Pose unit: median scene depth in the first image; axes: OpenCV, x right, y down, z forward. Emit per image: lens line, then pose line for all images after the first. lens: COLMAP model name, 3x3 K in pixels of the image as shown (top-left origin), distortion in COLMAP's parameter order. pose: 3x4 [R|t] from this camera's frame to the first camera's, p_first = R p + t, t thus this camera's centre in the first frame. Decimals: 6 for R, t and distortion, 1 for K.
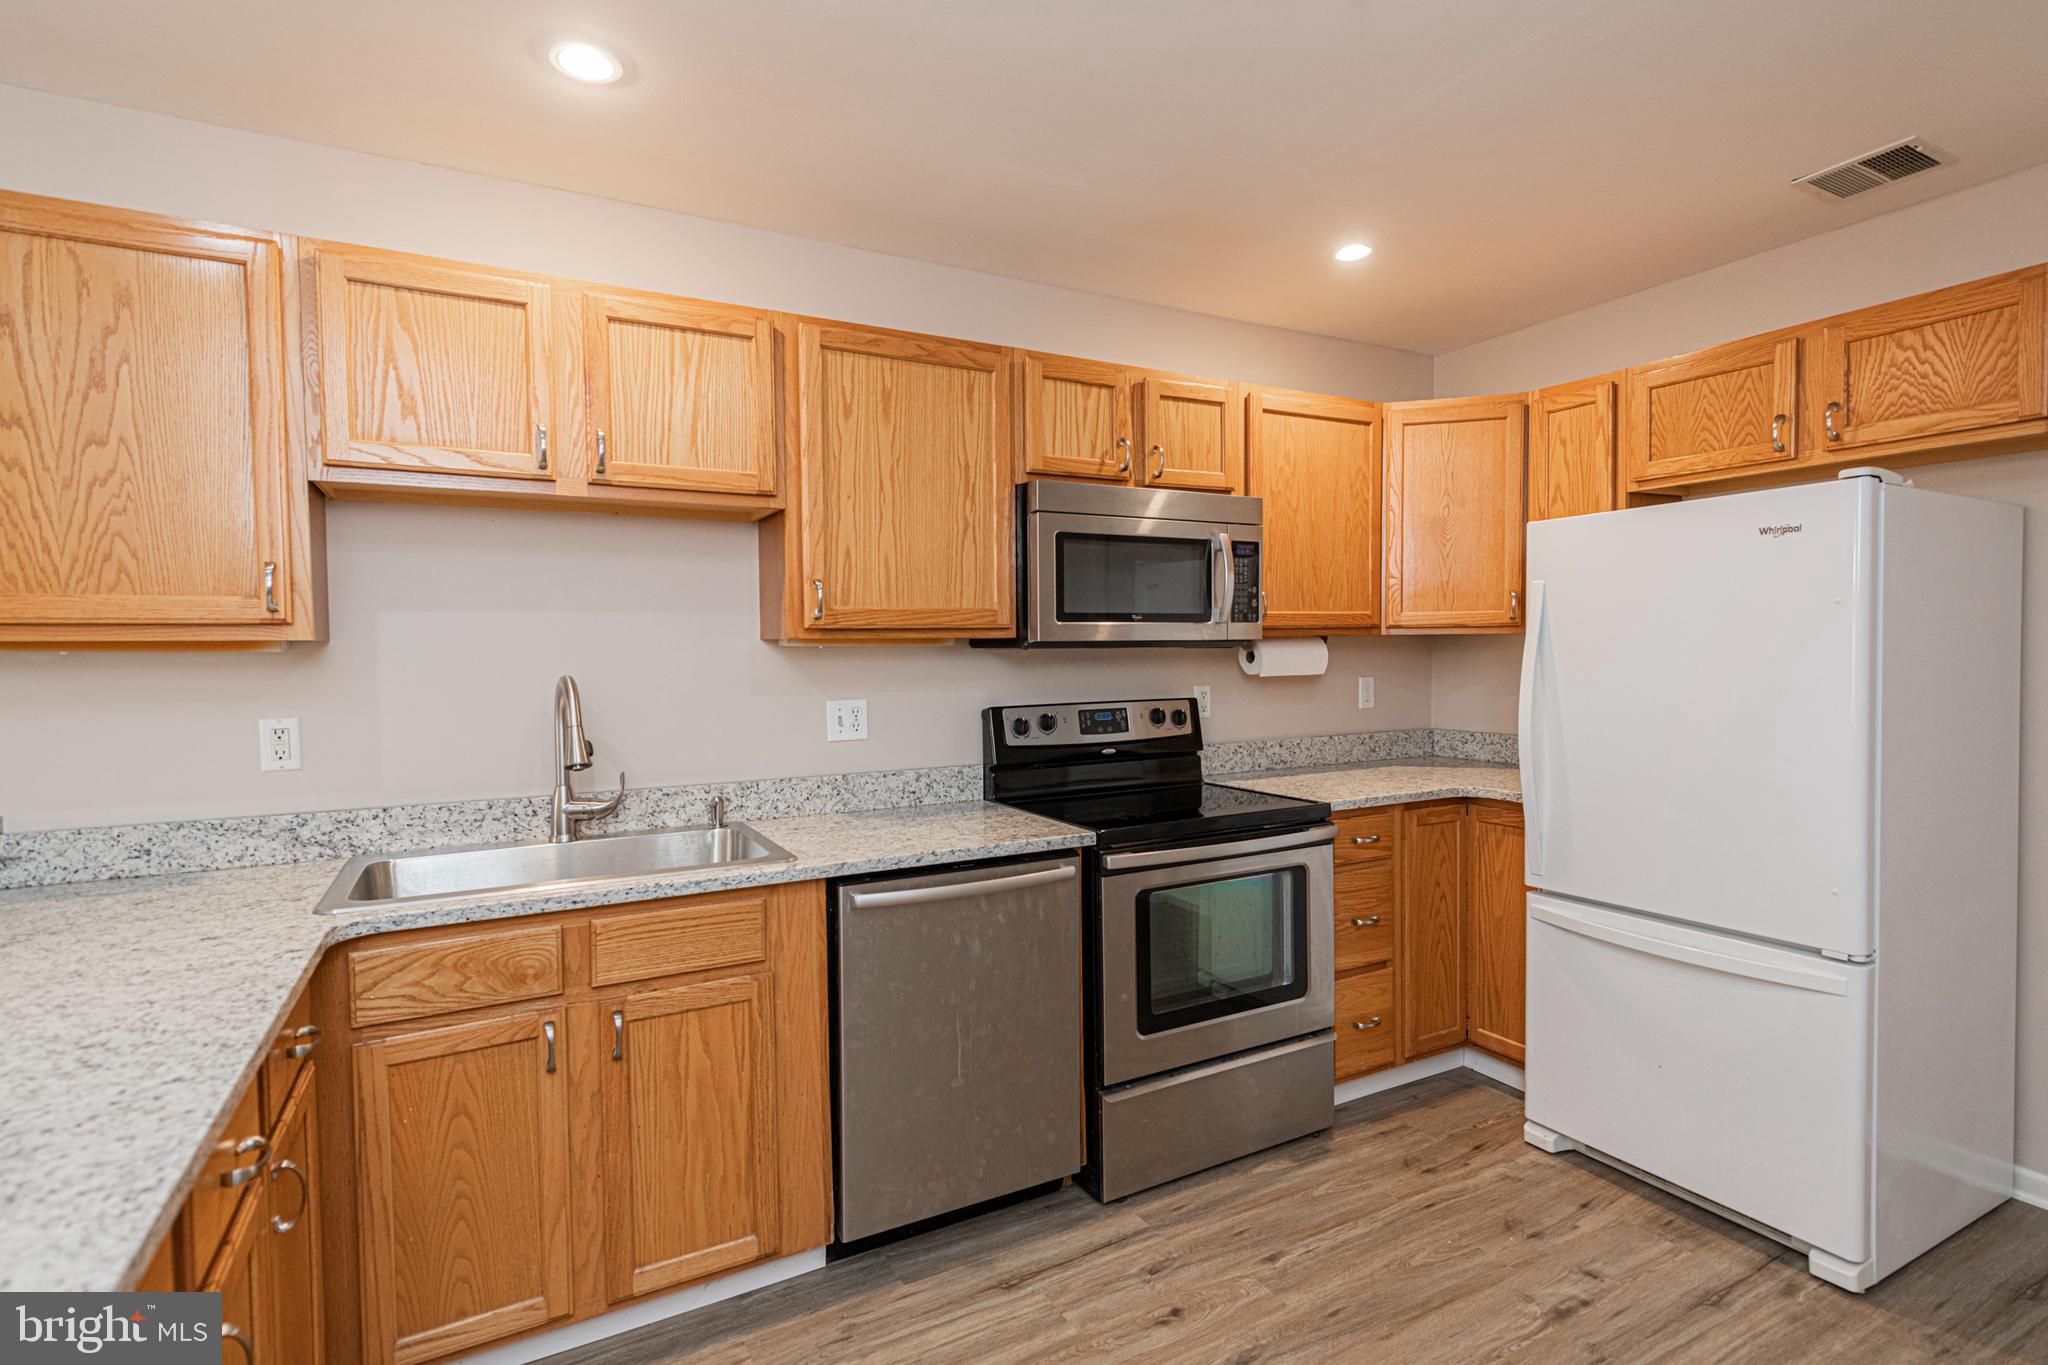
lens RADIAL K [[999.1, 0, 1032.0], [0, 999.1, 665.8], [0, 0, 1]] dist [0.003855, 0.000309]
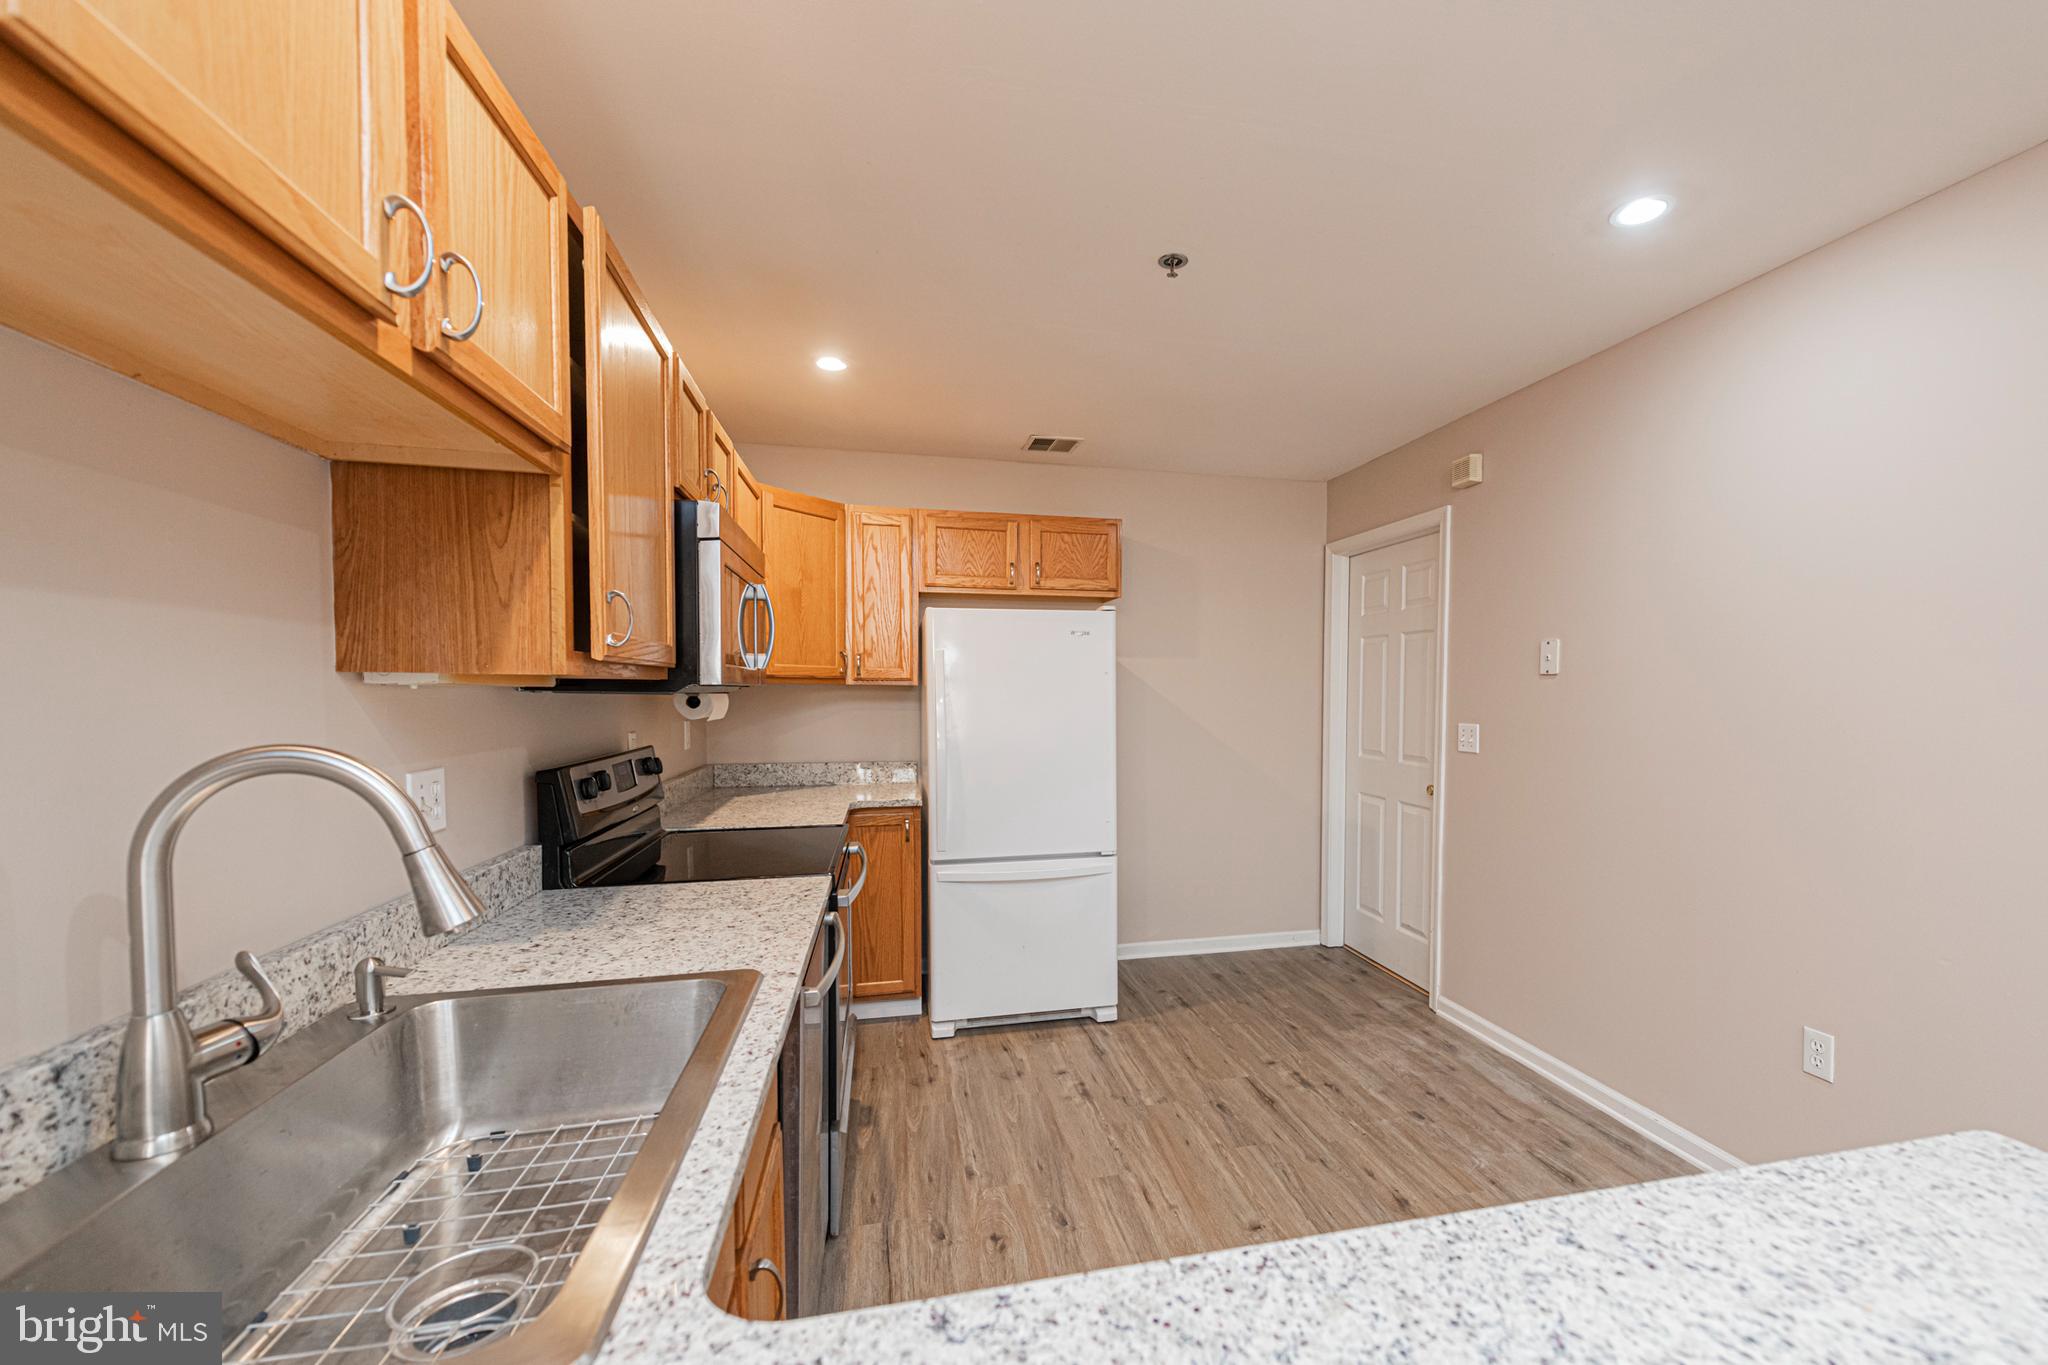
lens RADIAL K [[899.5, 0, 1025.4], [0, 899.5, 711.2], [0, 0, 1]] dist [0.010136, -0.000128]
pose [[0.258277, -0.012300, 0.965992, -0.801131], [0.011739, 0.999885, 0.009593, -0.006692], [-0.965999, 0.008862, 0.258392, 0.596943]]
